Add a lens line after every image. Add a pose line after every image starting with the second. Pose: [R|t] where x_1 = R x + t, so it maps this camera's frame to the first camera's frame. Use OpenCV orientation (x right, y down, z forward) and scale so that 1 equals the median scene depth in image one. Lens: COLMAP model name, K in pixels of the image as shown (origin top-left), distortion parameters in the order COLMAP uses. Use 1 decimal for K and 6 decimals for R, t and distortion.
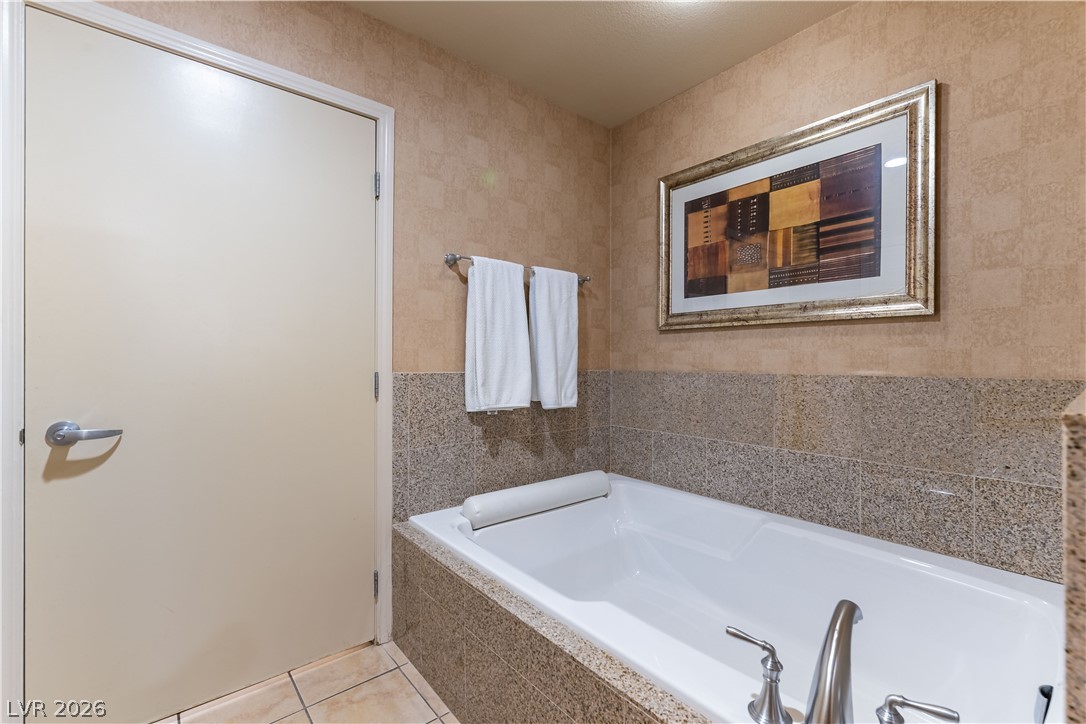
lens RADIAL K [[485.4, 0, 549.0], [0, 485.4, 362.4], [0, 0, 1]] dist [0.000050, 0.000901]
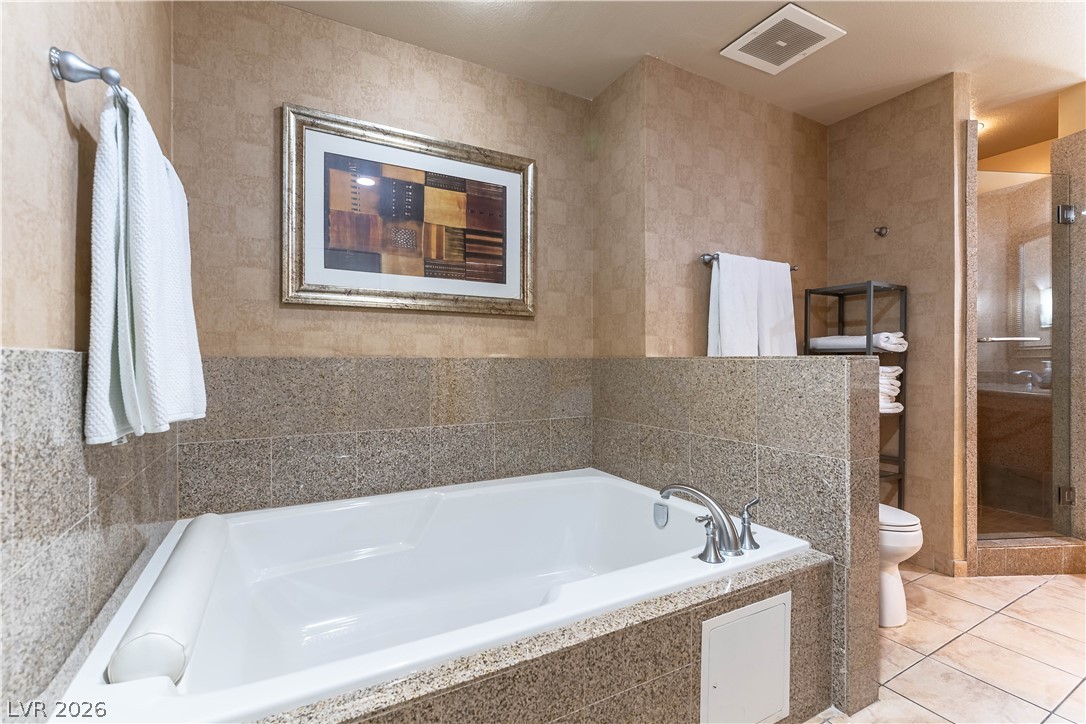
lens RADIAL K [[485.4, 0, 548.9], [0, 485.4, 360.6], [0, 0, 1]] dist [0.000050, 0.000901]
pose [[0.168207, -0.002699, 0.985748, -0.549552], [0.002571, 0.999994, 0.002299, 0.028592], [-0.985748, 0.002148, 0.168212, 0.565667]]
